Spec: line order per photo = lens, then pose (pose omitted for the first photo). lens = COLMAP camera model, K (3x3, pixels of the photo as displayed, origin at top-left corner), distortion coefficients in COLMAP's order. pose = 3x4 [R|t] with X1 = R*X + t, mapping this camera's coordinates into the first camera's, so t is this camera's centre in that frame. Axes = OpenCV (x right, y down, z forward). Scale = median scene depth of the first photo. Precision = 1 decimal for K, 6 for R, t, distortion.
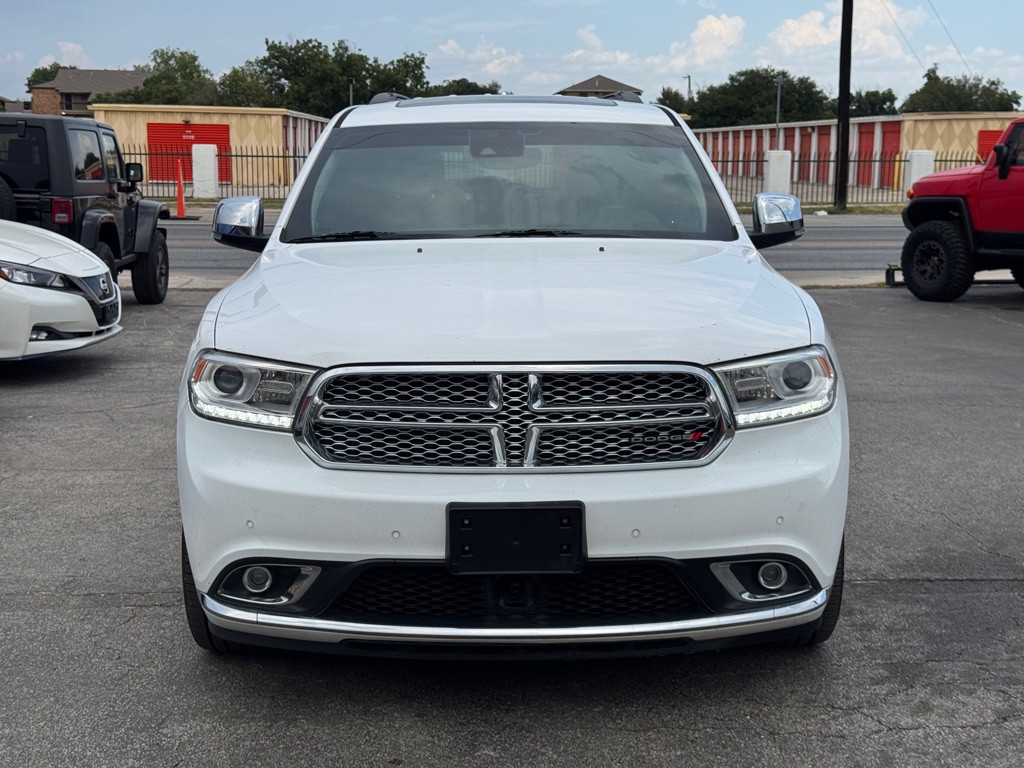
lens RADIAL K [[1430.6, 0, 510.8], [0, 1430.6, 388.4], [0, 0, 1]] dist [0.198297, -0.431086]
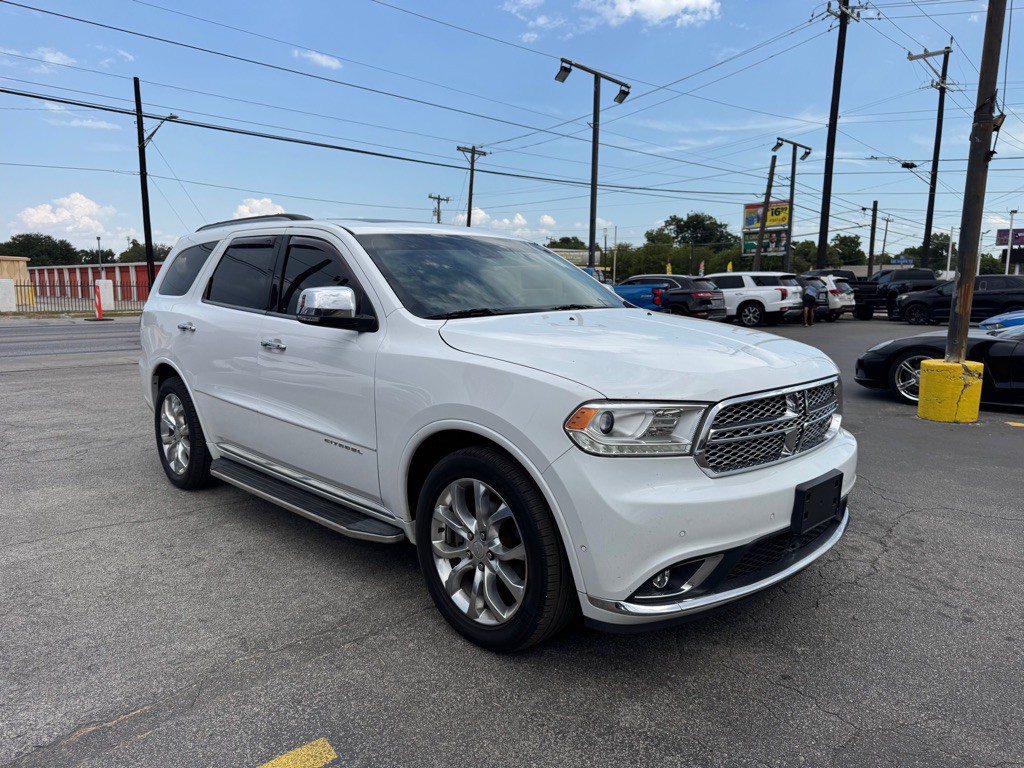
lens RADIAL K [[727.1, 0, 512.0], [0, 727.1, 384.0], [0, 0, 1]] dist [0.028132, -0.036968]
pose [[0.729161, -0.094525, 0.677783, -0.686175], [0.111506, 0.993589, 0.018609, -0.061078], [-0.675197, 0.062008, 0.735027, 0.614764]]
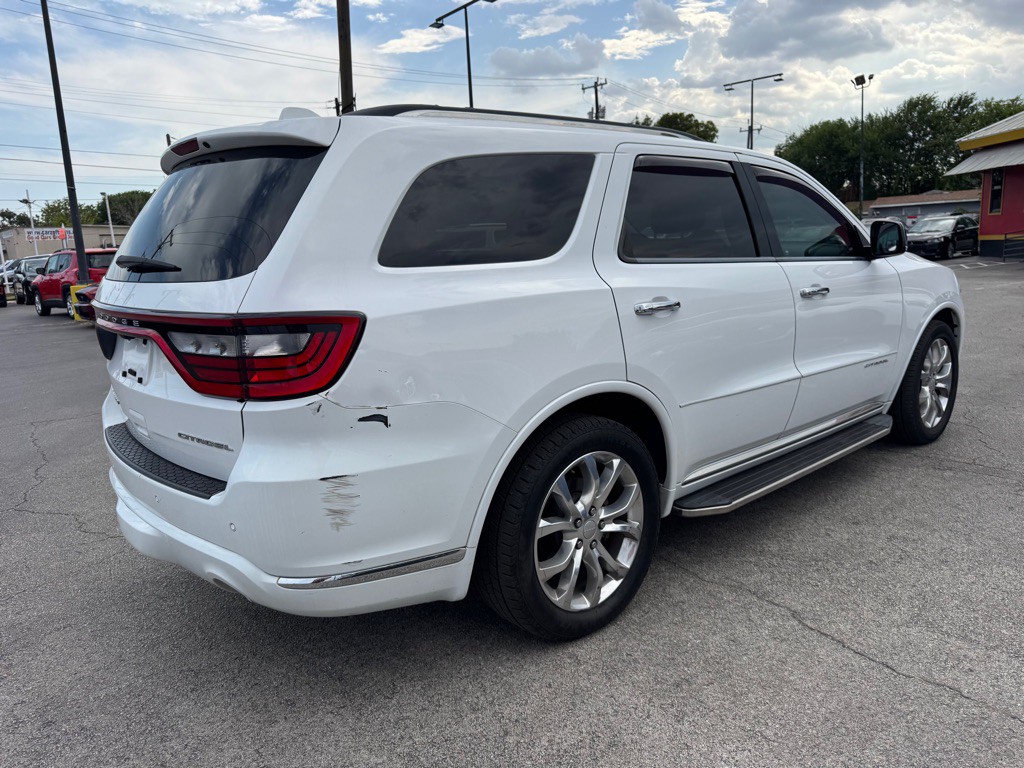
lens RADIAL K [[727.1, 0, 512.0], [0, 727.1, 384.0], [0, 0, 1]] dist [0.028132, -0.036968]
pose [[-0.644719, -0.116897, 0.755429, -0.681457], [0.169159, 0.941920, 0.290123, -0.338957], [-0.745468, 0.314835, -0.587500, 2.360605]]
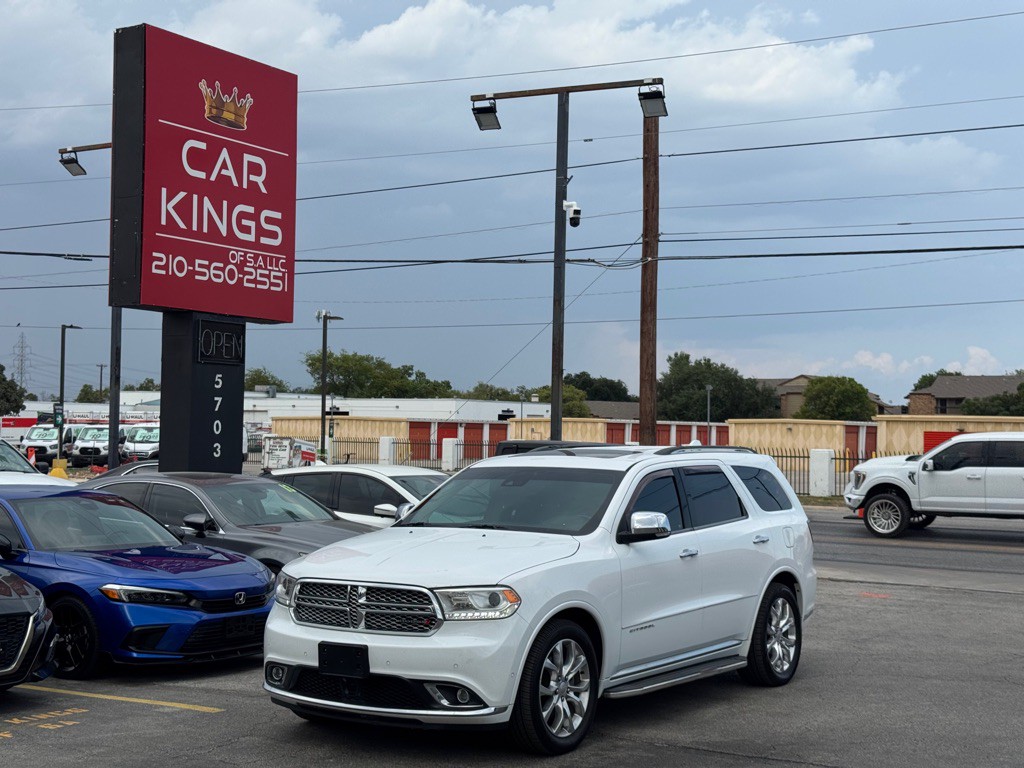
lens RADIAL K [[1430.6, 0, 510.8], [0, 1430.6, 388.4], [0, 0, 1]] dist [0.198297, -0.431086]
pose [[0.823354, -0.013531, -0.567367, 1.422691], [-0.101904, 0.979943, -0.171252, 0.045739], [0.558304, 0.198818, 0.805461, -0.713732]]
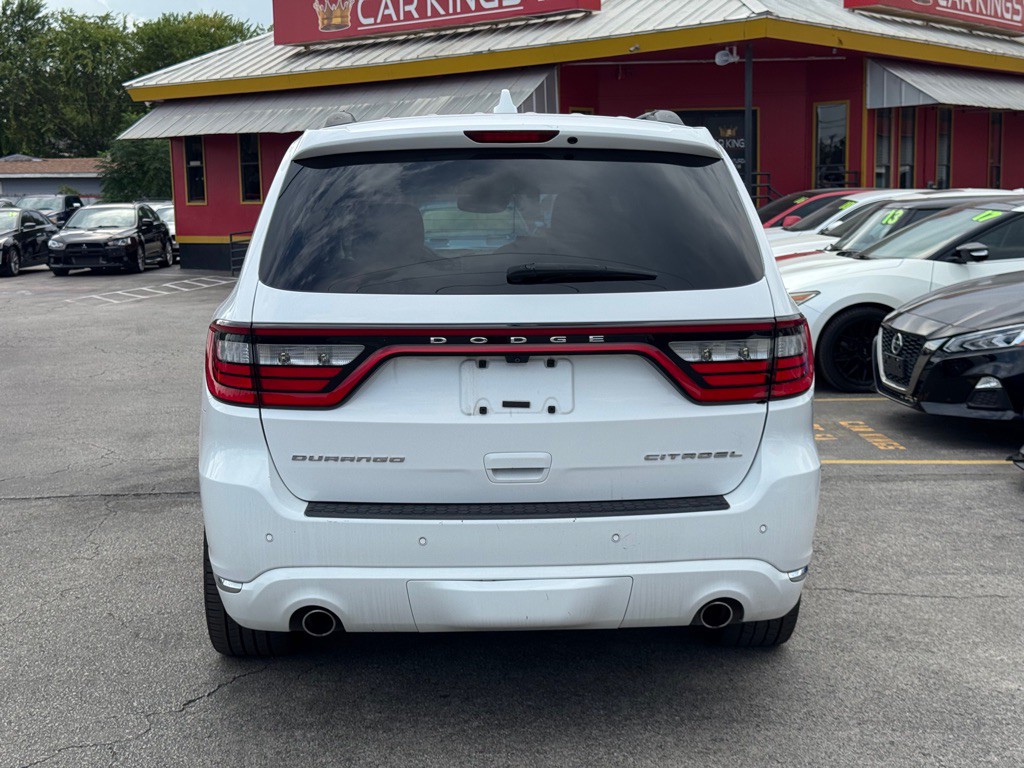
lens RADIAL K [[1430.6, 0, 510.8], [0, 1430.6, 388.4], [0, 0, 1]] dist [0.198297, -0.431086]
pose [[-0.999335, 0.017114, -0.032195, 0.024385], [0.007081, 0.957280, 0.289075, -0.518902], [0.035767, 0.288655, -0.956765, 3.172243]]
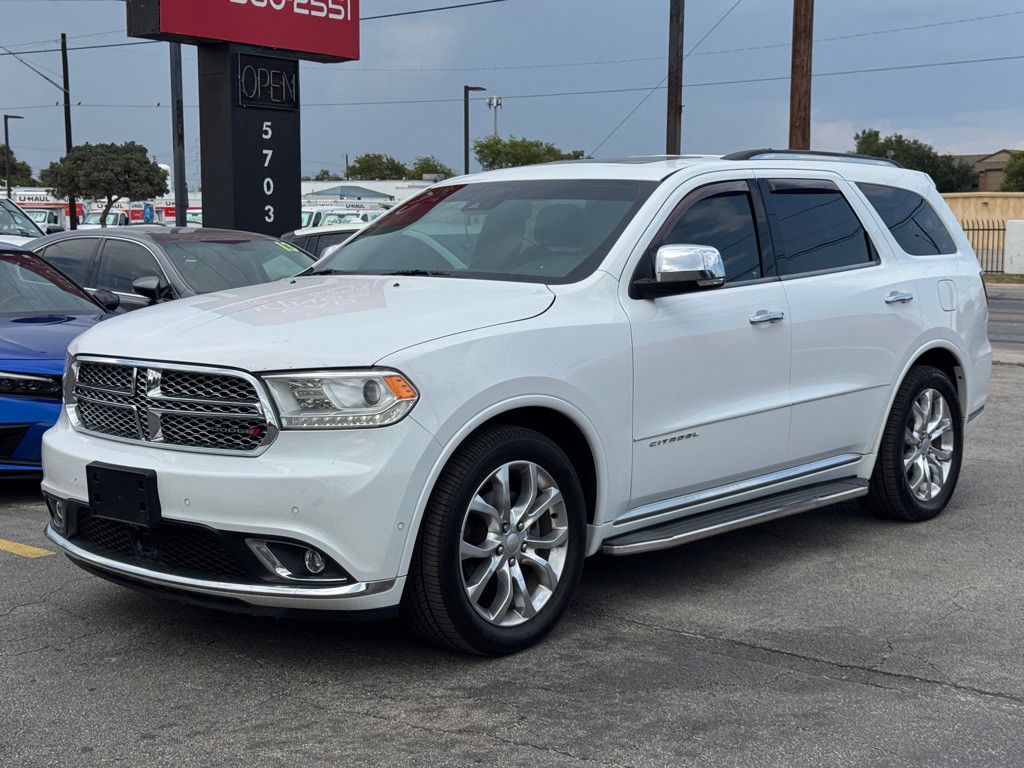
lens RADIAL K [[1430.6, 0, 510.8], [0, 1430.6, 388.4], [0, 0, 1]] dist [0.198297, -0.431086]
pose [[0.746840, 0.069971, -0.661312, 1.059157], [-0.106280, 0.994226, -0.014829, -0.007429], [0.656456, 0.081359, 0.749964, 0.229675]]
